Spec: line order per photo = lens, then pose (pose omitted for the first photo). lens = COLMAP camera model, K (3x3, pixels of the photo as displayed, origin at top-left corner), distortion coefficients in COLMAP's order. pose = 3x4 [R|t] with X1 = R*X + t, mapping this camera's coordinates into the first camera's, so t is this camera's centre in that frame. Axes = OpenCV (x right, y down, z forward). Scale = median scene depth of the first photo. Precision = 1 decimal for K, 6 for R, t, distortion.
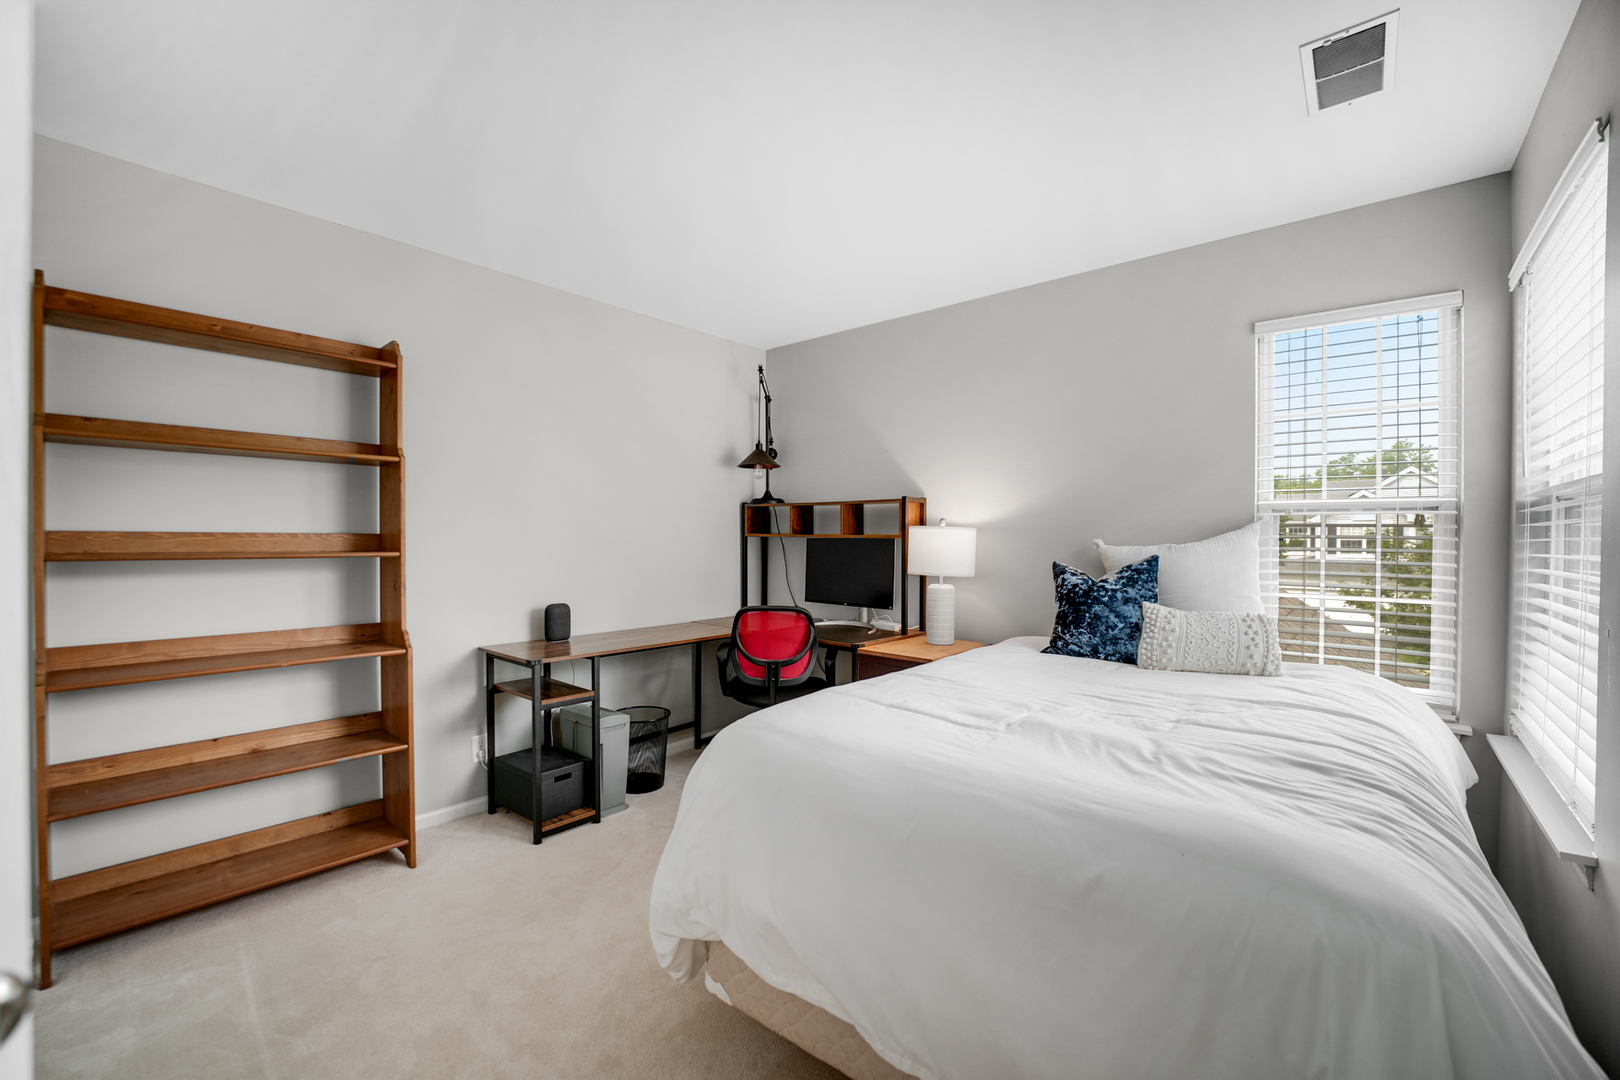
lens RADIAL K [[663.2, 0, 813.4], [0, 663.2, 540.4], [0, 0, 1]] dist [-0.000250, 0.000114]
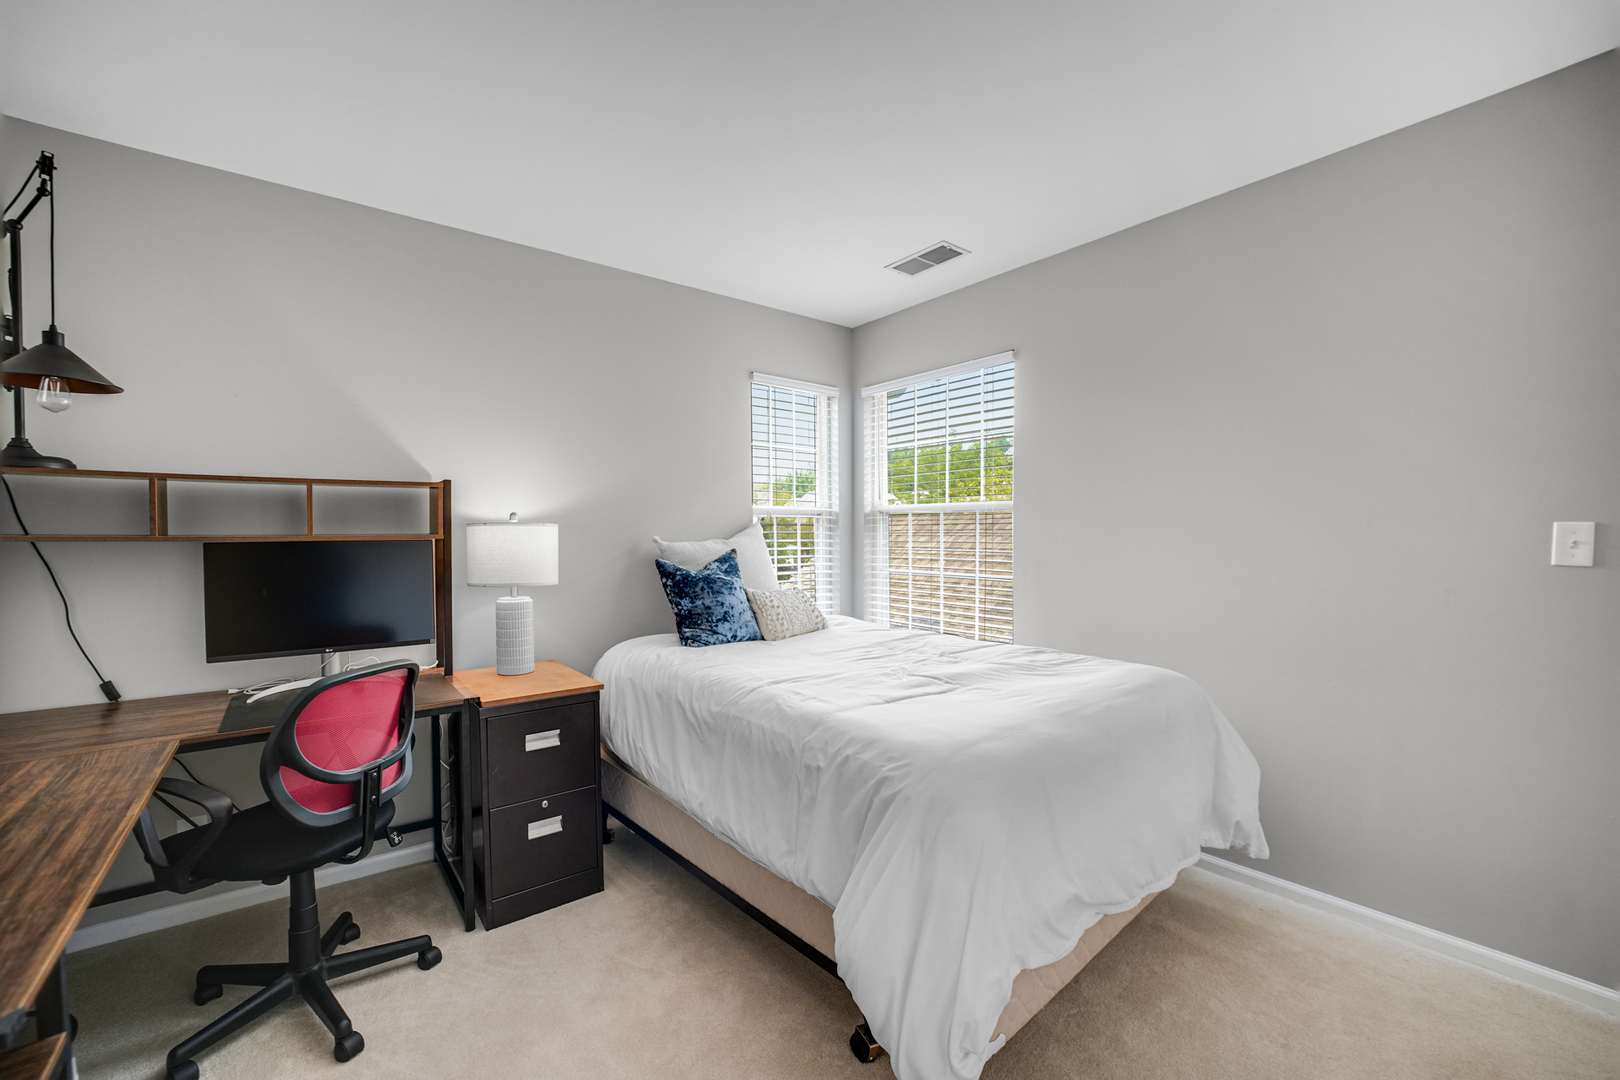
lens RADIAL K [[663.2, 0, 814.5], [0, 663.2, 536.6], [0, 0, 1]] dist [-0.000250, 0.000114]
pose [[0.207098, -0.014851, 0.978207, -0.628580], [0.012844, 0.999840, 0.012460, -0.013046], [-0.978236, 0.009984, 0.207256, 0.621725]]
